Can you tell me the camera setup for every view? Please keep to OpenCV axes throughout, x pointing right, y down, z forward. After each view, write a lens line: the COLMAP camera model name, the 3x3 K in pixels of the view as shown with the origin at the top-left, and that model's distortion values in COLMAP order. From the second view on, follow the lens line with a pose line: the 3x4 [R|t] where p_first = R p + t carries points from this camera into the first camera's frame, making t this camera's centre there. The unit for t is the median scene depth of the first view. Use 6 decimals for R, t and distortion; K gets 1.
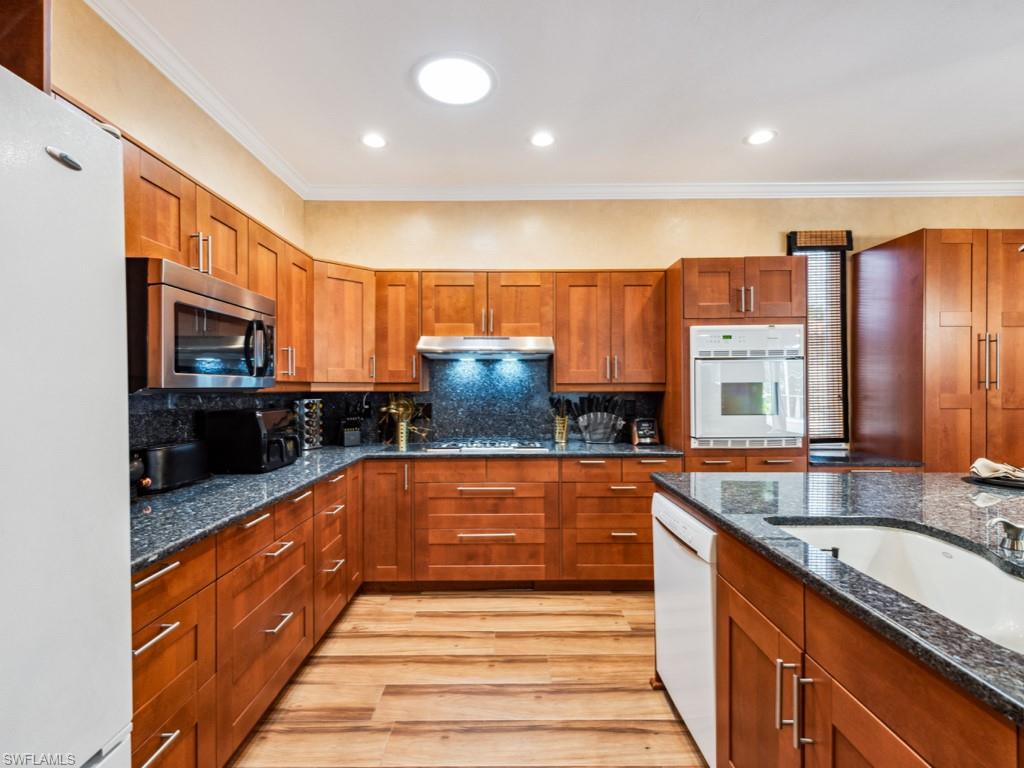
lens RADIAL K [[488.4, 0, 510.6], [0, 488.4, 391.1], [0, 0, 1]] dist [0.004088, 0.000115]
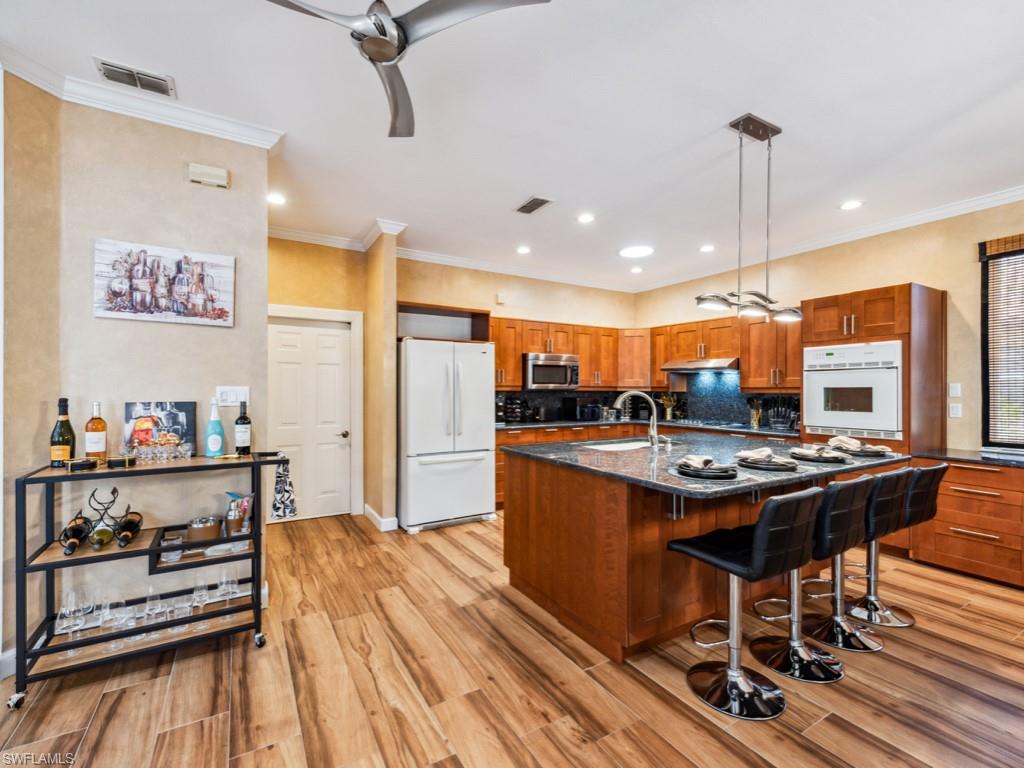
lens RADIAL K [[455.2, 0, 506.9], [0, 455.2, 385.4], [0, 0, 1]] dist [0.014233, -0.000450]
pose [[0.501315, -0.000447, -0.865265, 0.989534], [-0.012156, 0.999898, -0.007560, -0.001845], [0.865180, 0.014308, 0.501258, -0.387544]]
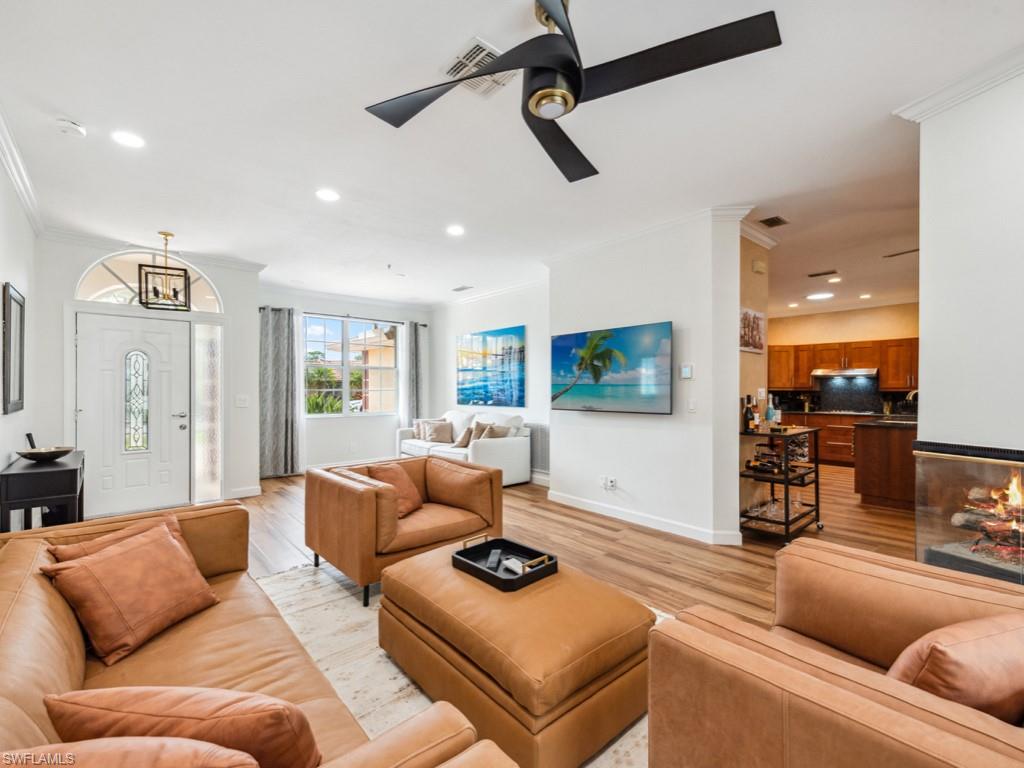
lens RADIAL K [[455.2, 0, 507.3], [0, 455.2, 386.8], [0, 0, 1]] dist [0.014233, -0.000450]
pose [[0.651110, -0.000790, -0.758983, 0.611183], [-0.008495, 0.999929, -0.008328, 0.014471], [0.758936, 0.011870, 0.651058, -1.851632]]
